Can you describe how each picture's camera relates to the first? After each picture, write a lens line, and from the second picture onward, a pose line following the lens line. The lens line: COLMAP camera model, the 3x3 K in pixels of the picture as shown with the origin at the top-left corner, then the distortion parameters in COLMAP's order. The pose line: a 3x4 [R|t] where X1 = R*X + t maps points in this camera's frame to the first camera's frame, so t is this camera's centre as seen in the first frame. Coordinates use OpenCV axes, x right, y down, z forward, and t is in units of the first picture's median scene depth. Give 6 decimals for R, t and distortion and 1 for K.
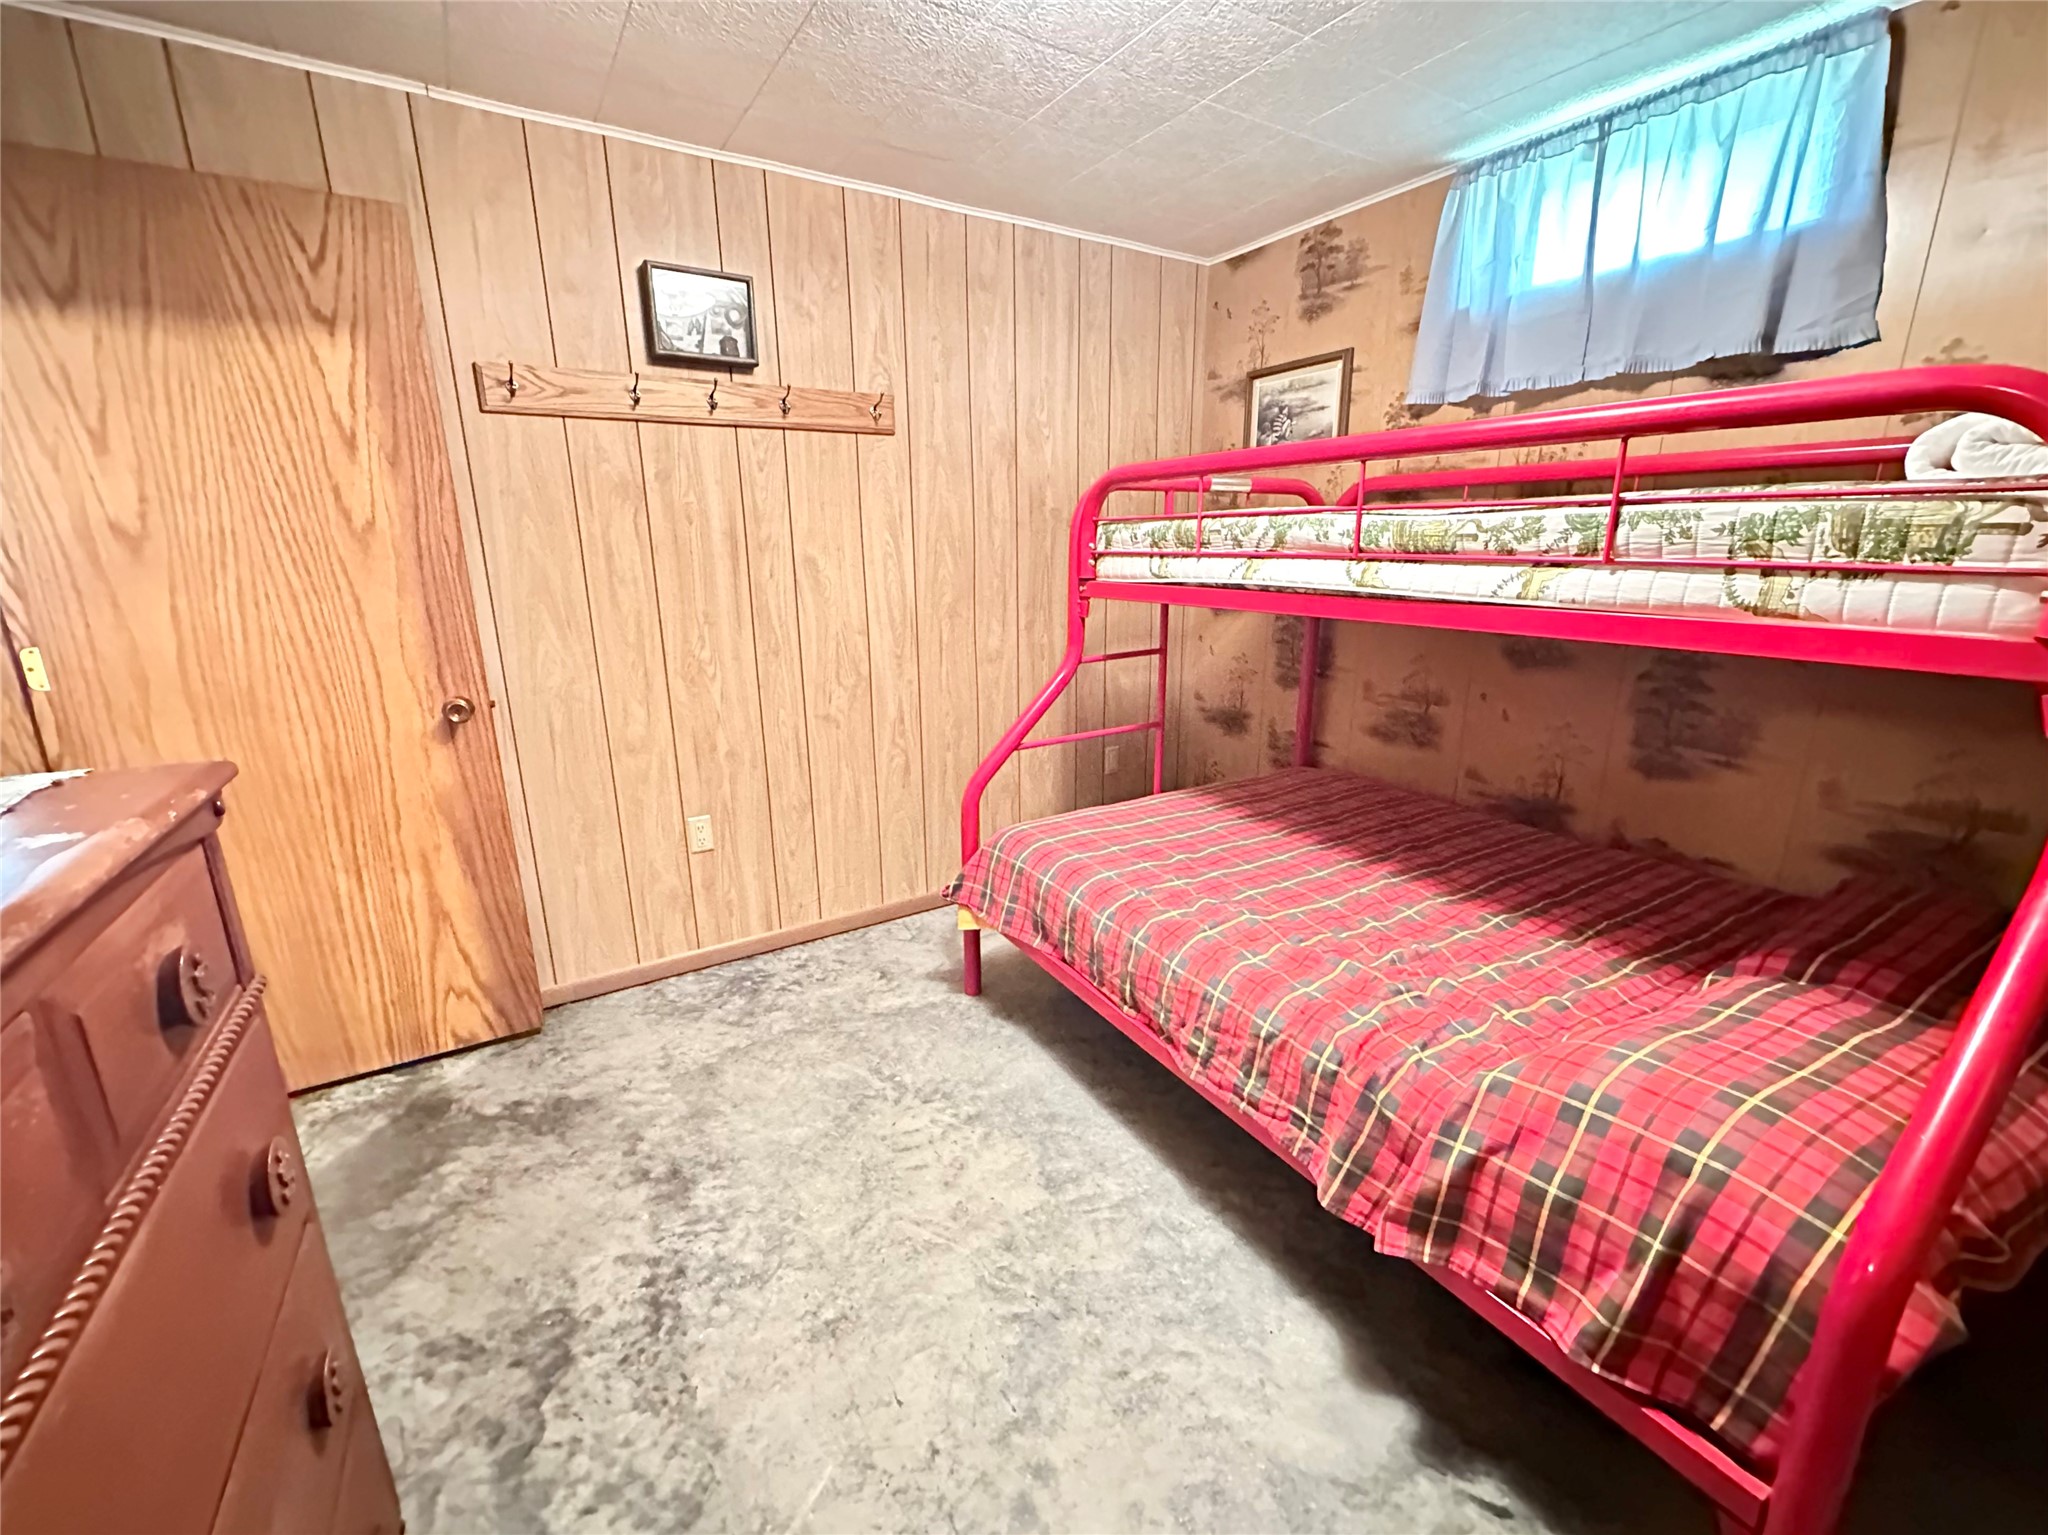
lens RADIAL K [[824.2, 0, 1027.1], [0, 824.2, 763.4], [0, 0, 1]] dist [-0.004908, 0.001054]
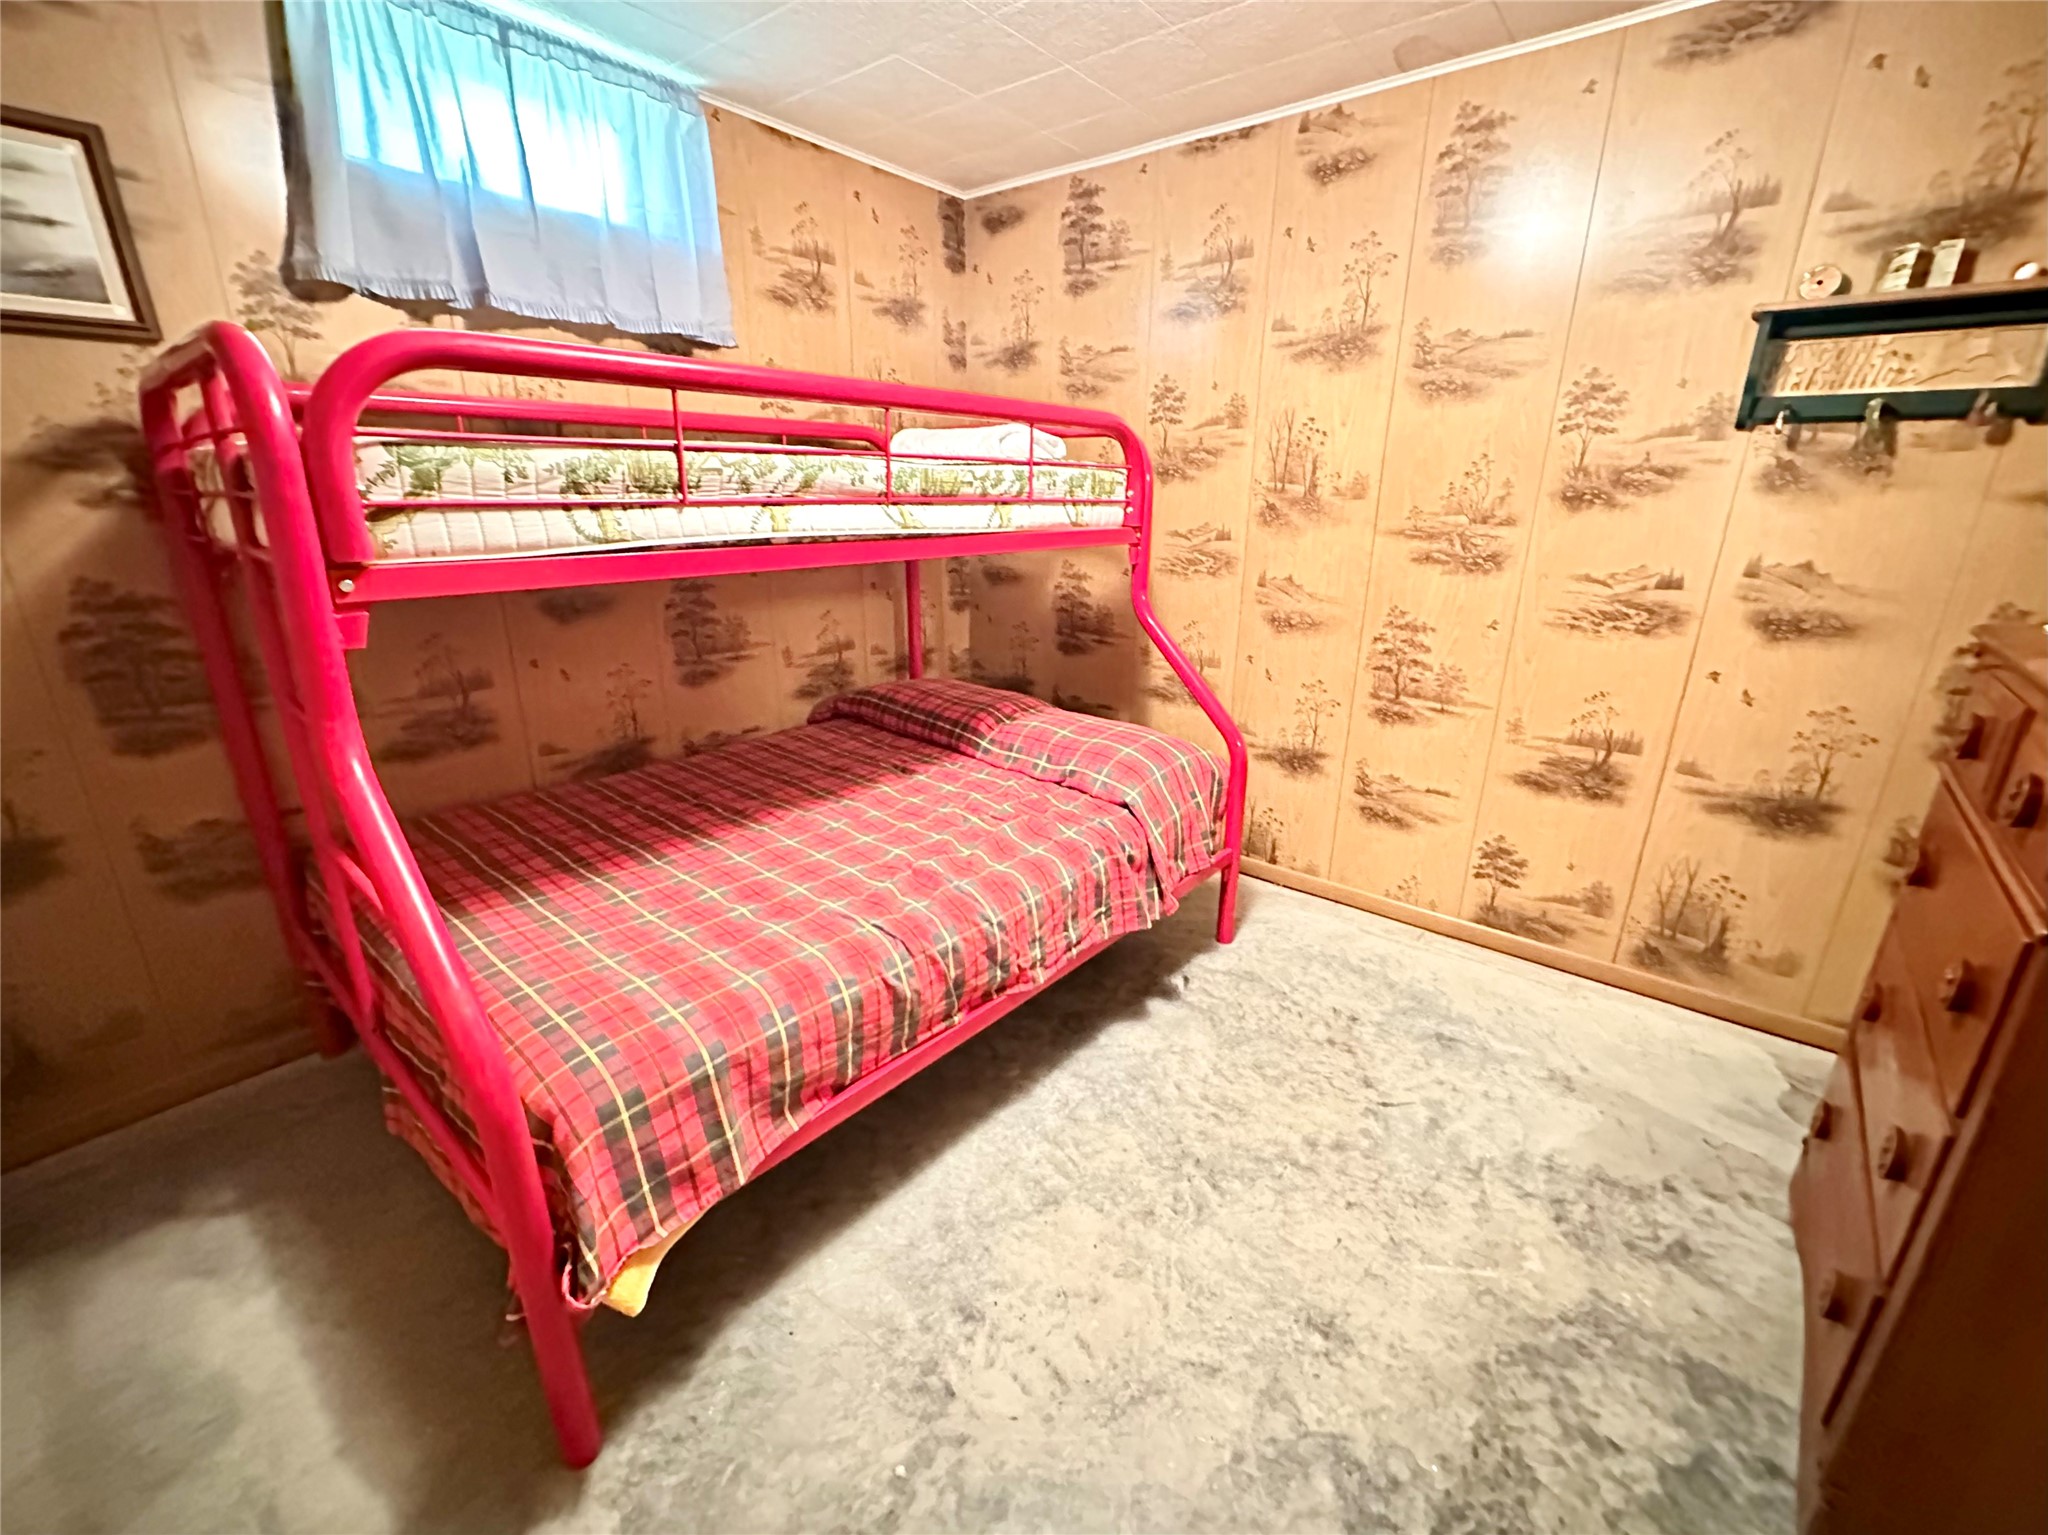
lens RADIAL K [[824.2, 0, 1028.3], [0, 824.2, 759.8], [0, 0, 1]] dist [-0.004908, 0.001054]
pose [[-0.300105, -0.296803, 0.906557, -0.660728], [0.242393, 0.895441, 0.373405, -0.281354], [-0.922595, 0.331804, -0.196783, 1.063450]]
